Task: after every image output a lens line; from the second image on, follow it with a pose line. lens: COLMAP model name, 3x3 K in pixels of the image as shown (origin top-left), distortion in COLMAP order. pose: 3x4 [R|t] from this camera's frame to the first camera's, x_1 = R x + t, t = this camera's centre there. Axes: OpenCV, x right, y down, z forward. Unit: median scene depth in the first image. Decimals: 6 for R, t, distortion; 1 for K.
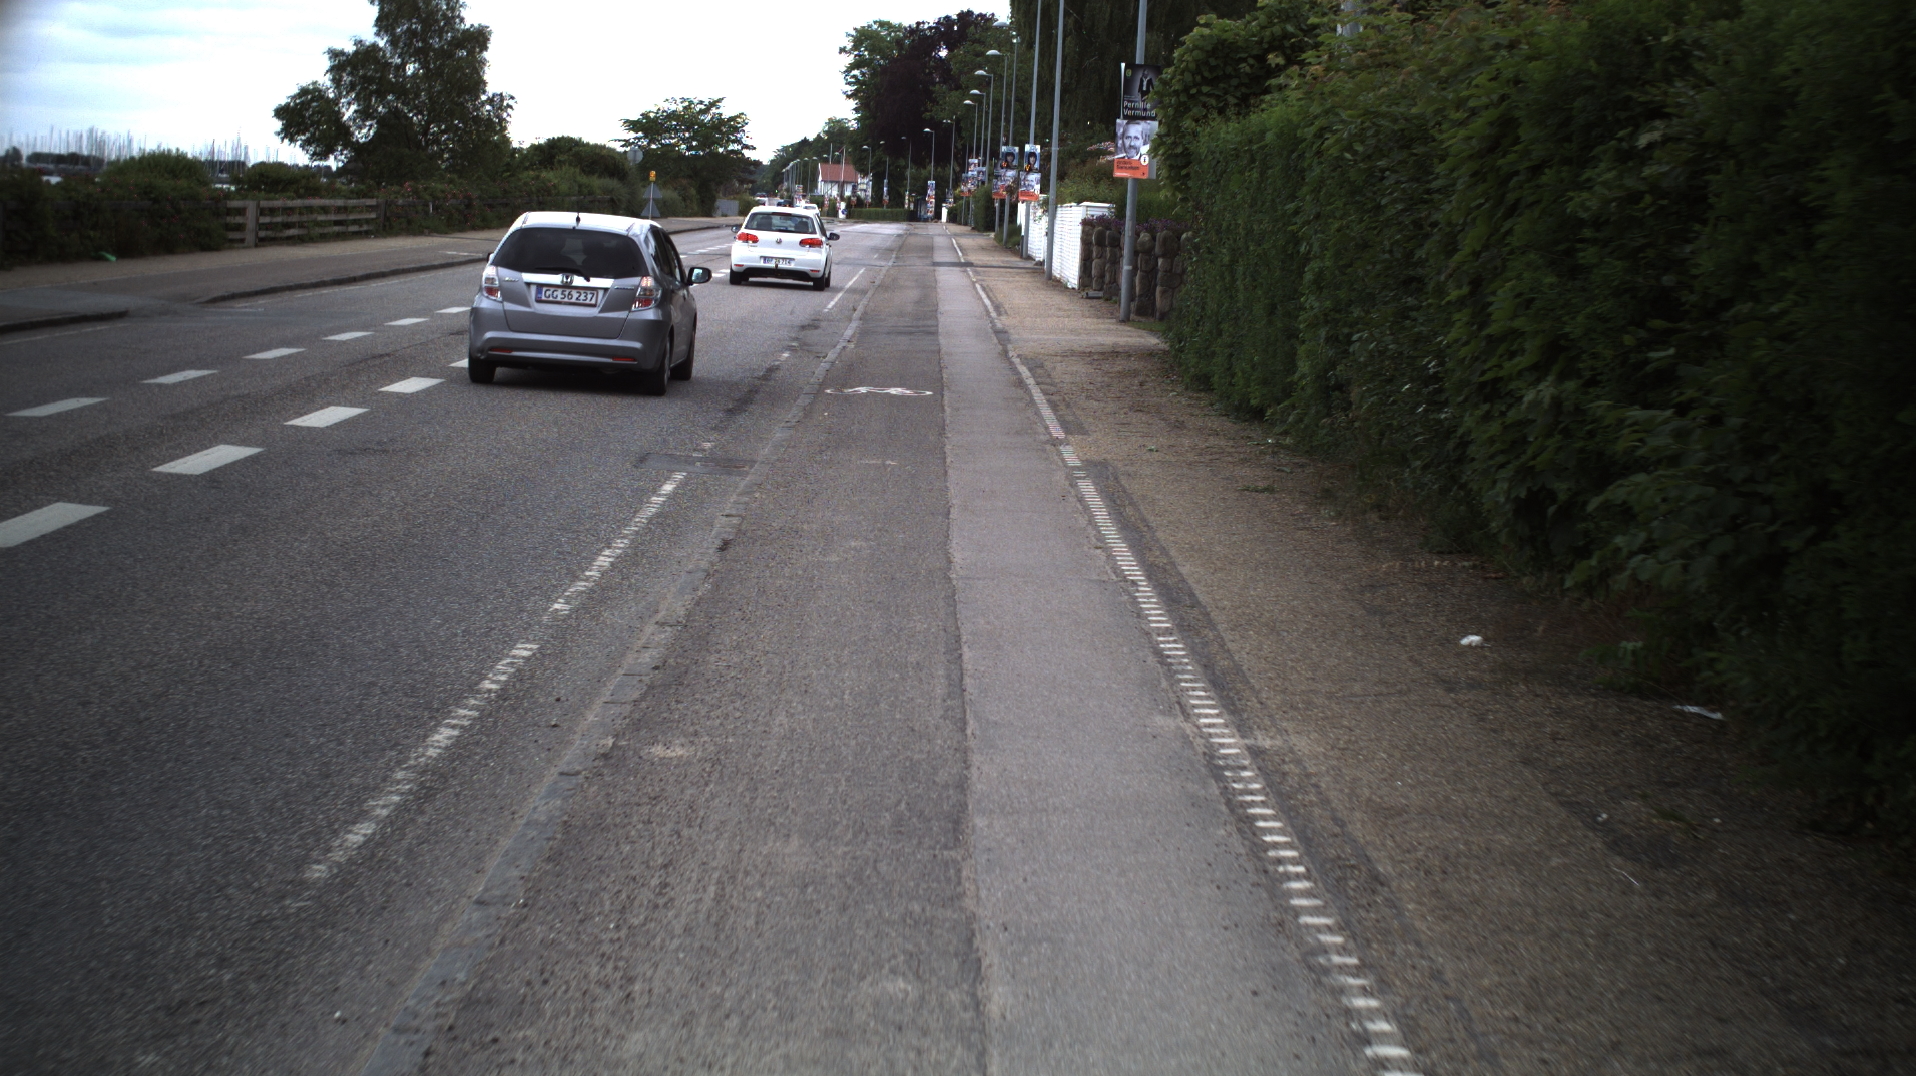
lens RADIAL K [[3294.5, 0, 958.0], [0, 3294.5, 538.0], [0, 0, 1]] dist [-0.290229, 0.358463]
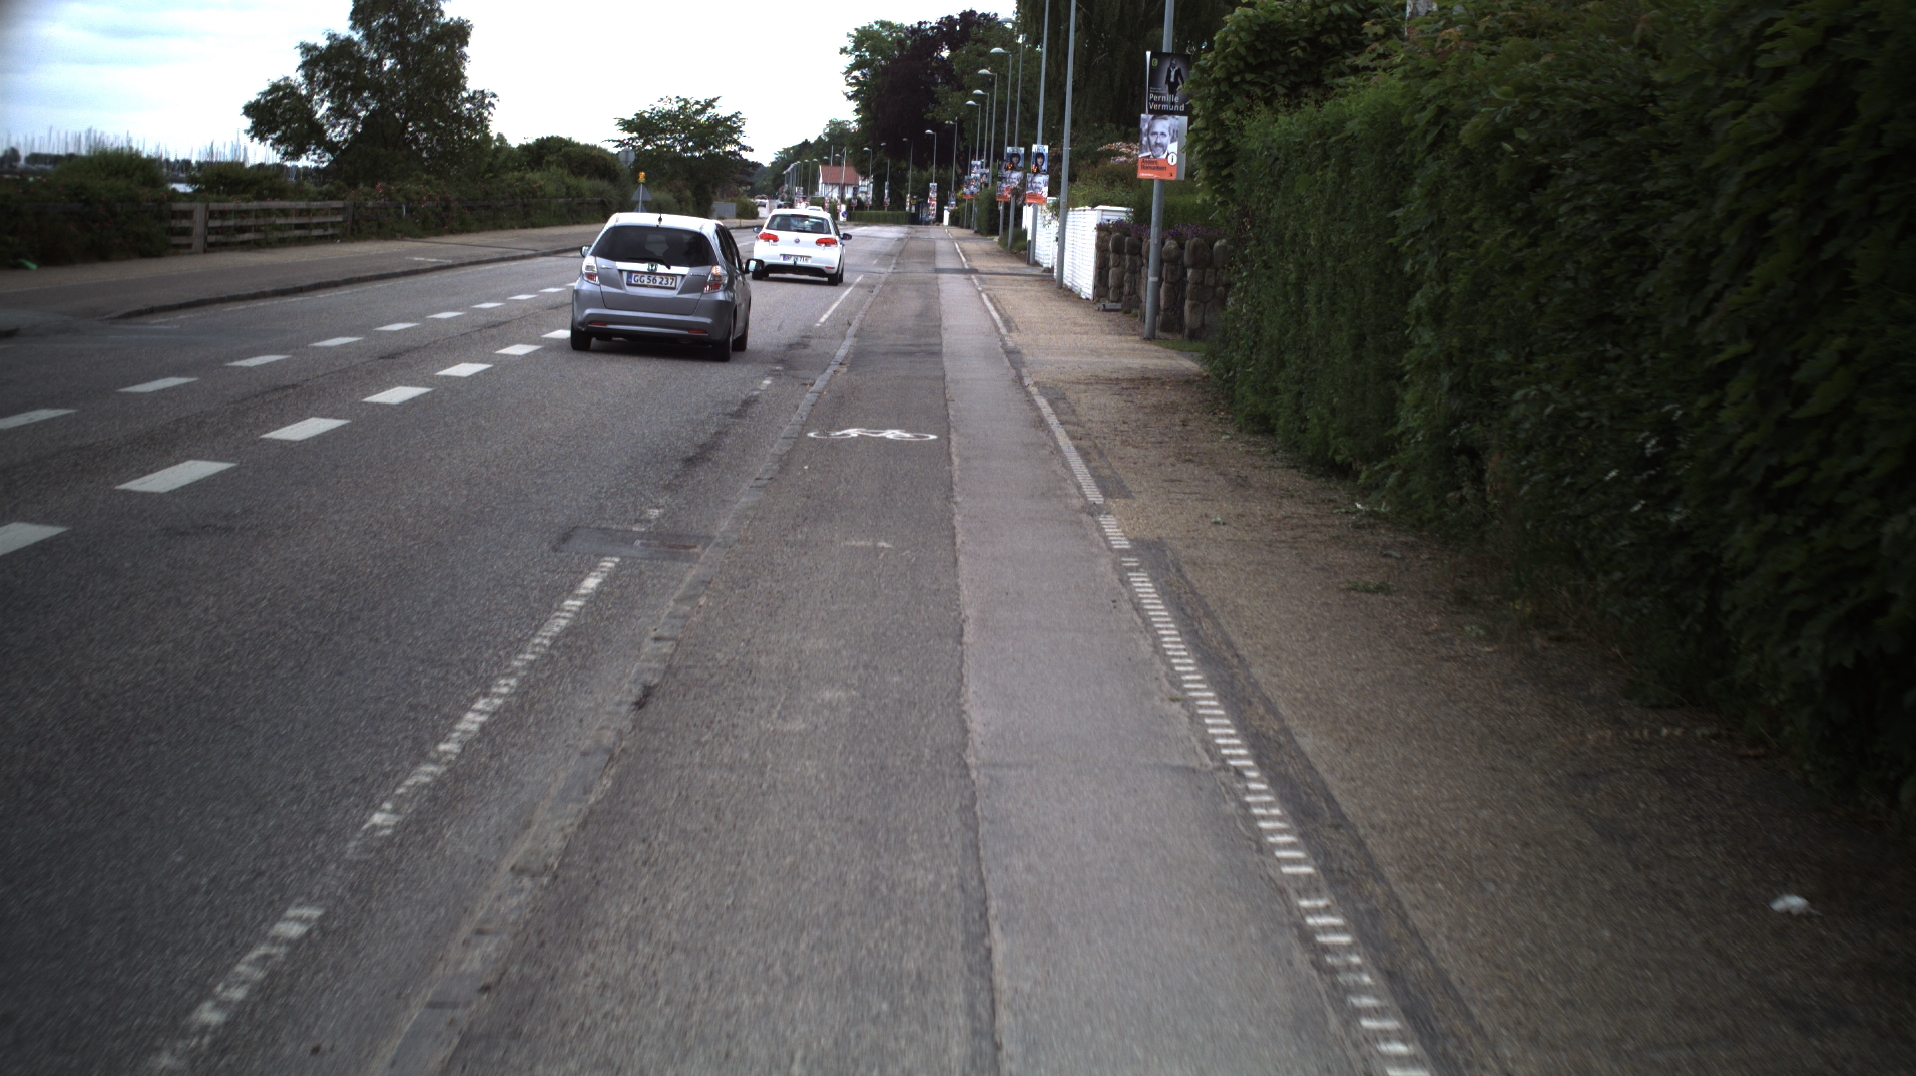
lens RADIAL K [[3294.5, 0, 958.0], [0, 3294.5, 538.0], [0, 0, 1]] dist [-0.290229, 0.358463]
pose [[0.999999, 0.001705, -0.000258, -0.000642], [-0.001705, 0.999998, -0.000760, -0.005191], [0.000257, 0.000760, 1.000000, 0.049343]]
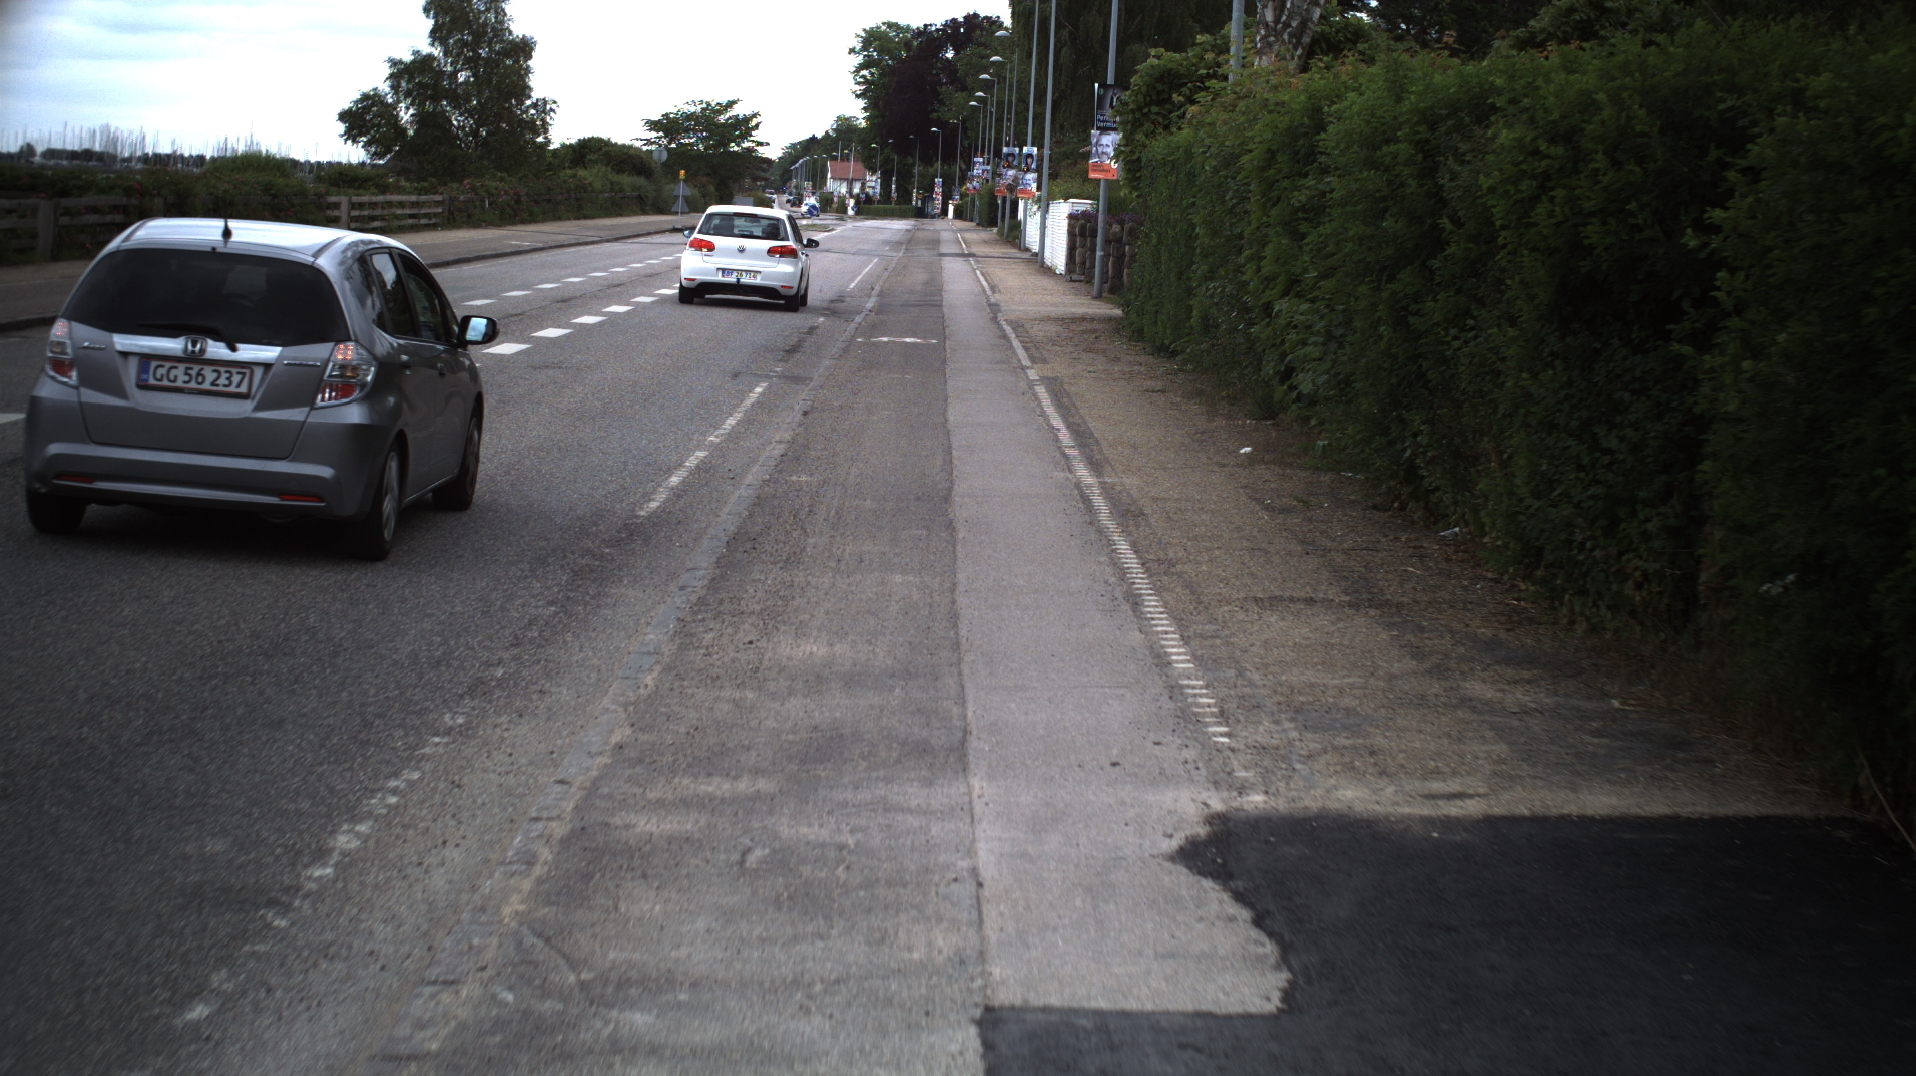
lens RADIAL K [[3294.5, 0, 958.0], [0, 3294.5, 538.0], [0, 0, 1]] dist [-0.290229, 0.358463]
pose [[0.999997, 0.001491, -0.002026, 0.001033], [-0.001489, 0.999999, 0.000881, 0.010142], [0.002028, -0.000878, 0.999998, -0.098412]]
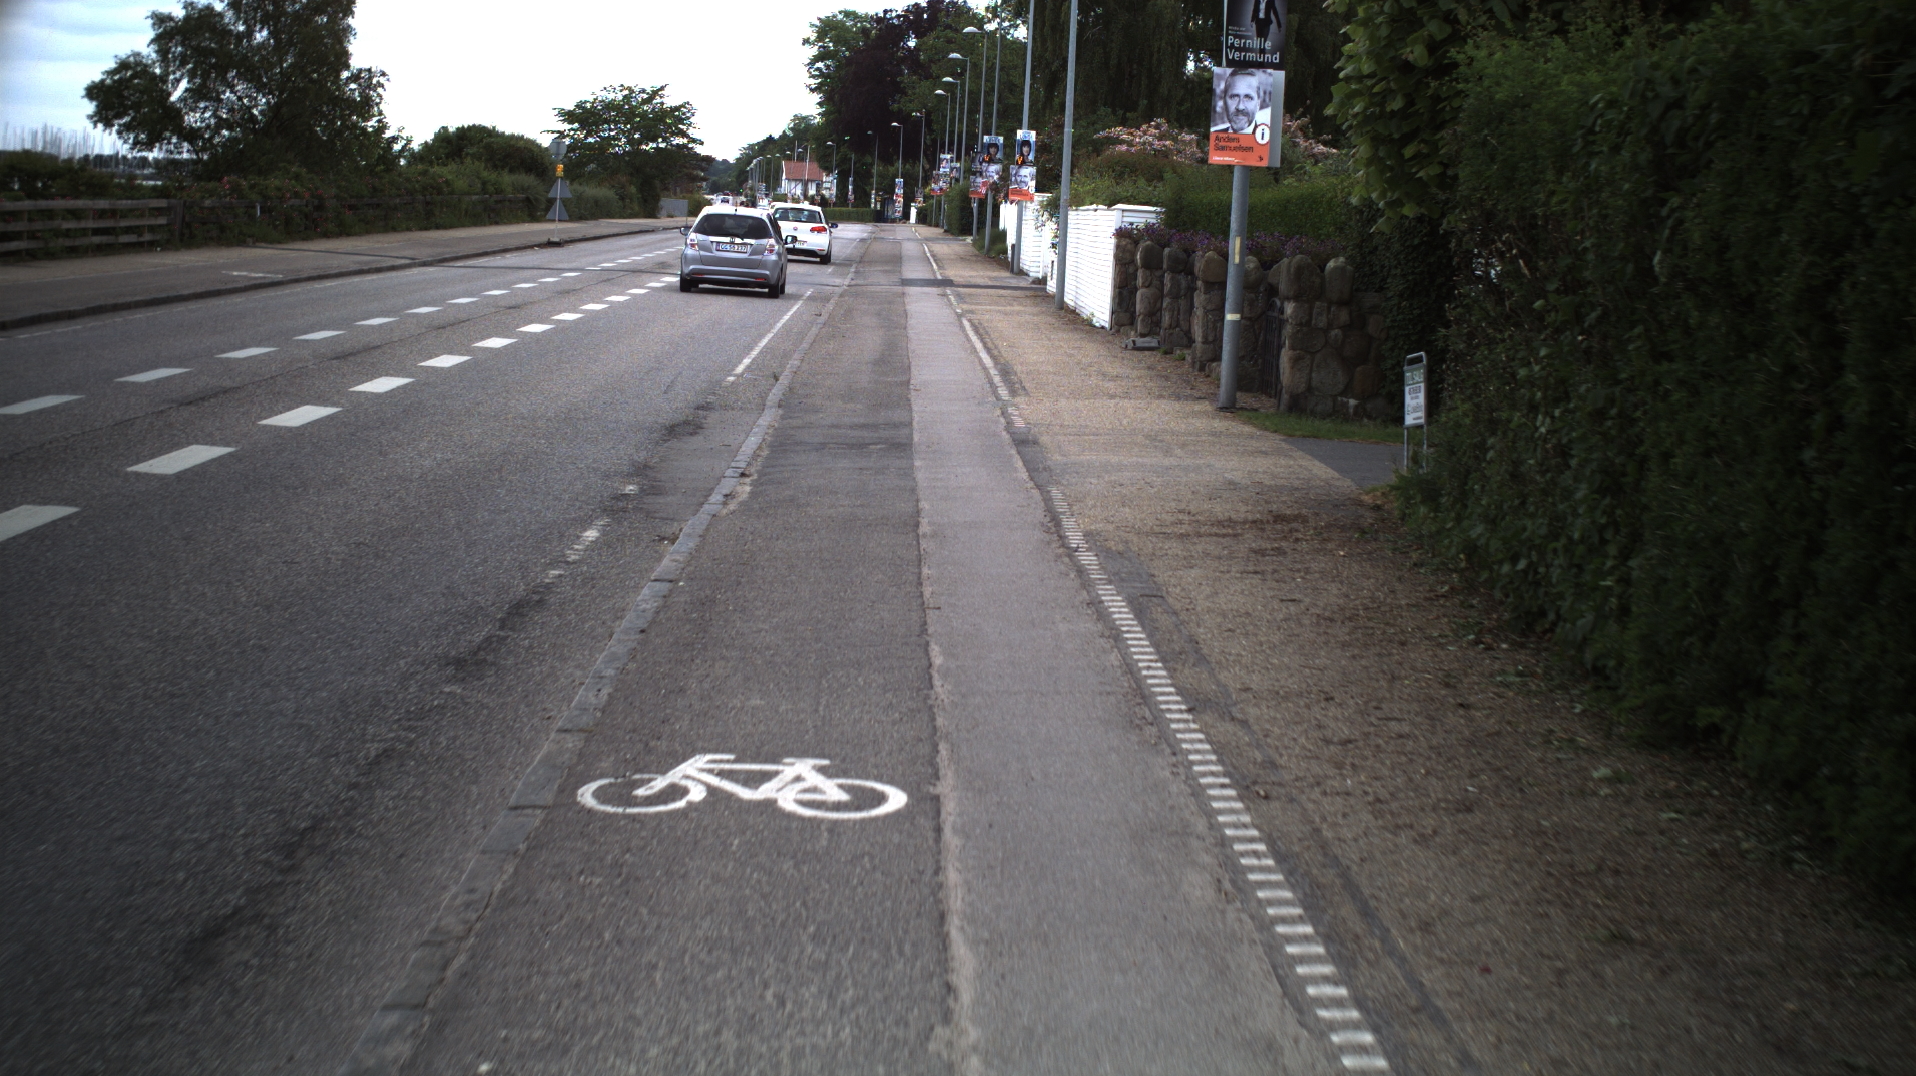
lens RADIAL K [[3294.5, 0, 958.0], [0, 3294.5, 538.0], [0, 0, 1]] dist [-0.290229, 0.358463]
pose [[0.999951, 0.000681, 0.009891, -0.001729], [-0.000684, 1.000000, 0.000301, -0.020608], [-0.009891, -0.000308, 0.999951, 0.197716]]
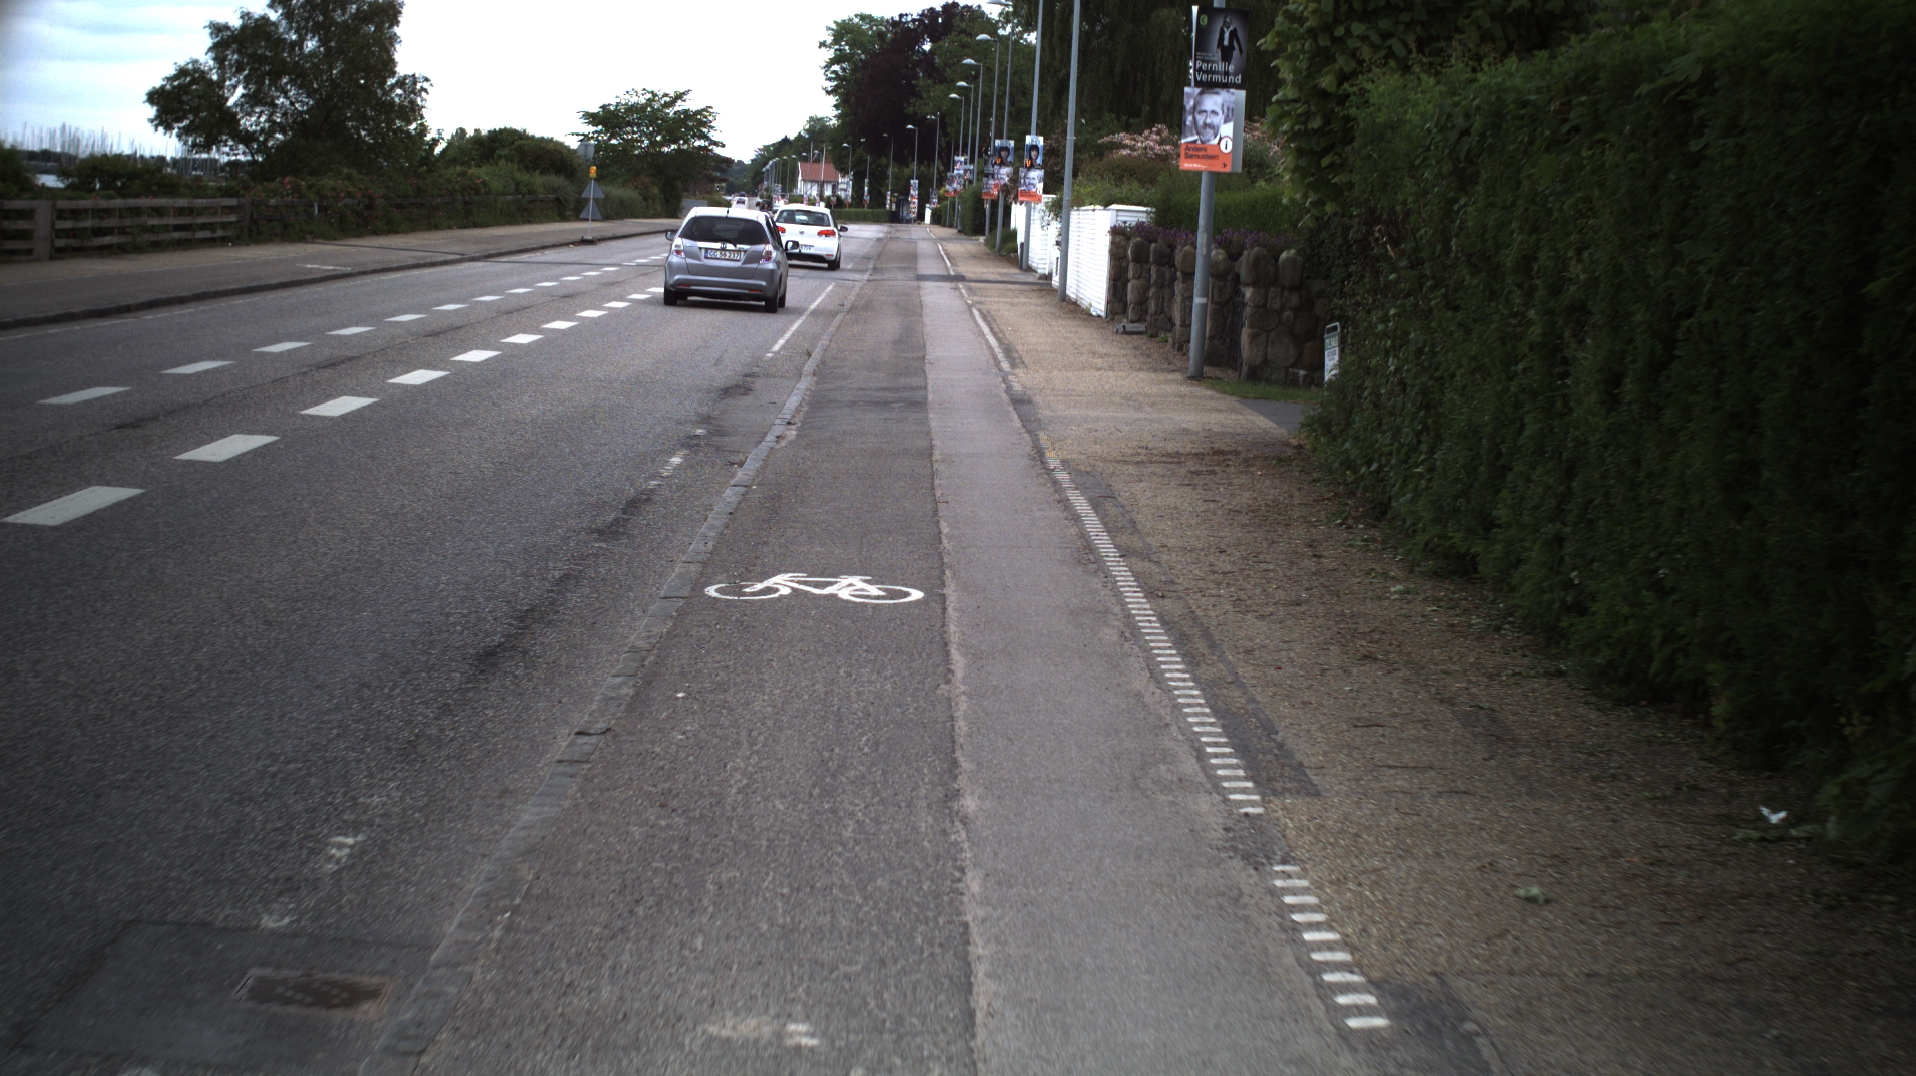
lens RADIAL K [[3294.5, 0, 958.0], [0, 3294.5, 538.0], [0, 0, 1]] dist [-0.290229, 0.358463]
pose [[0.999979, 0.003004, 0.005672, -0.001580], [-0.003004, 0.999995, -0.000104, -0.015441], [-0.005672, 0.000087, 0.999984, 0.148463]]
